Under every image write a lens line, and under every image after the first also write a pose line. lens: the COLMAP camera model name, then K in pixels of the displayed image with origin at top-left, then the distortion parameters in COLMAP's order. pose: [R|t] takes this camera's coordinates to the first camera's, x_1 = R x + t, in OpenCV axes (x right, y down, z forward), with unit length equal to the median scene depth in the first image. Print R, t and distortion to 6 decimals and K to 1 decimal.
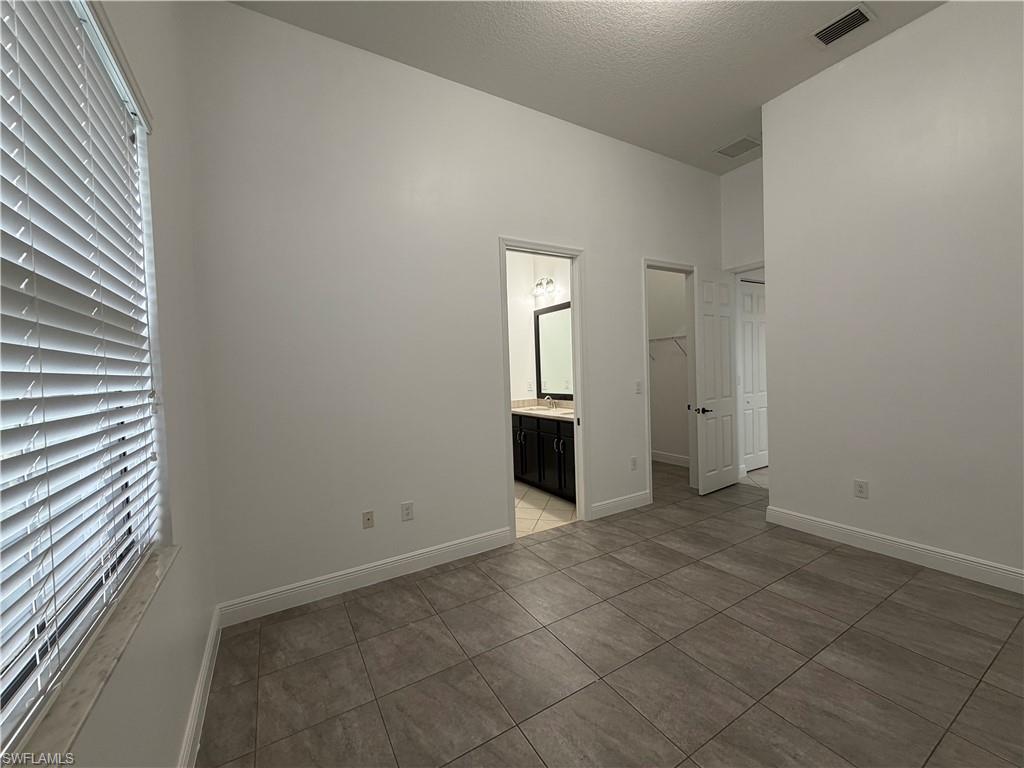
lens RADIAL K [[408.4, 0, 516.4], [0, 408.4, 385.0], [0, 0, 1]] dist [-0.000877, 0.000564]
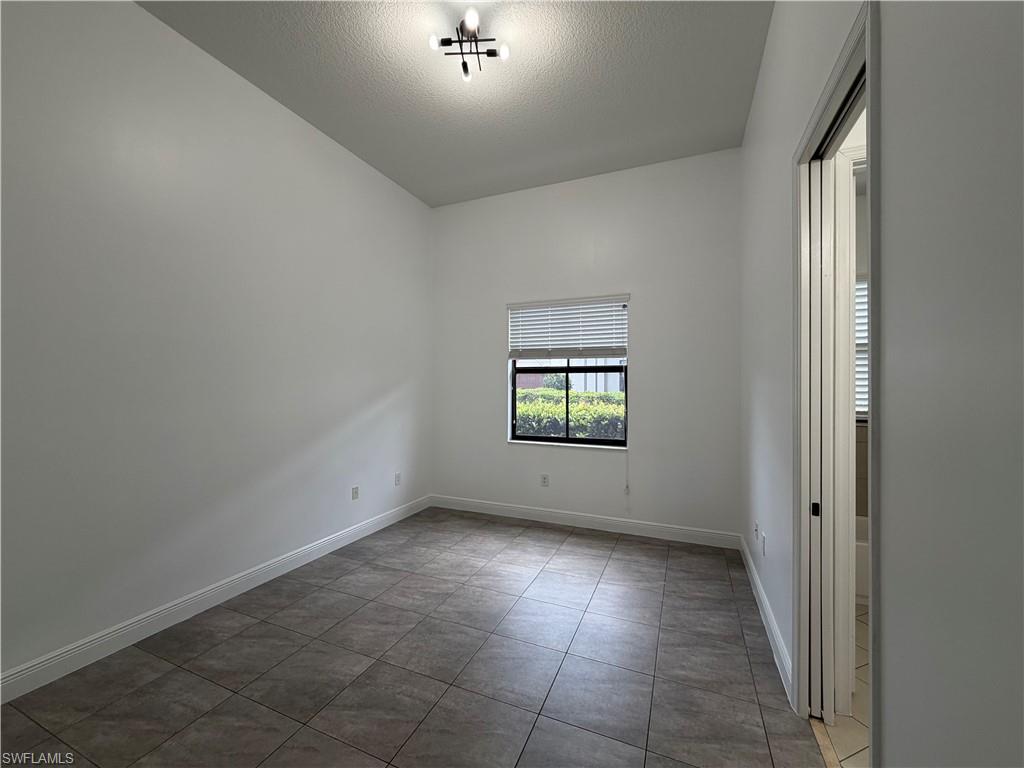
lens RADIAL K [[408.4, 0, 513.1], [0, 408.4, 381.1], [0, 0, 1]] dist [-0.000877, 0.000564]
pose [[-0.808217, 0.029753, -0.588133, 0.994376], [0.006338, 0.999104, 0.041834, -0.131595], [0.588851, 0.030083, -0.807682, 1.978676]]
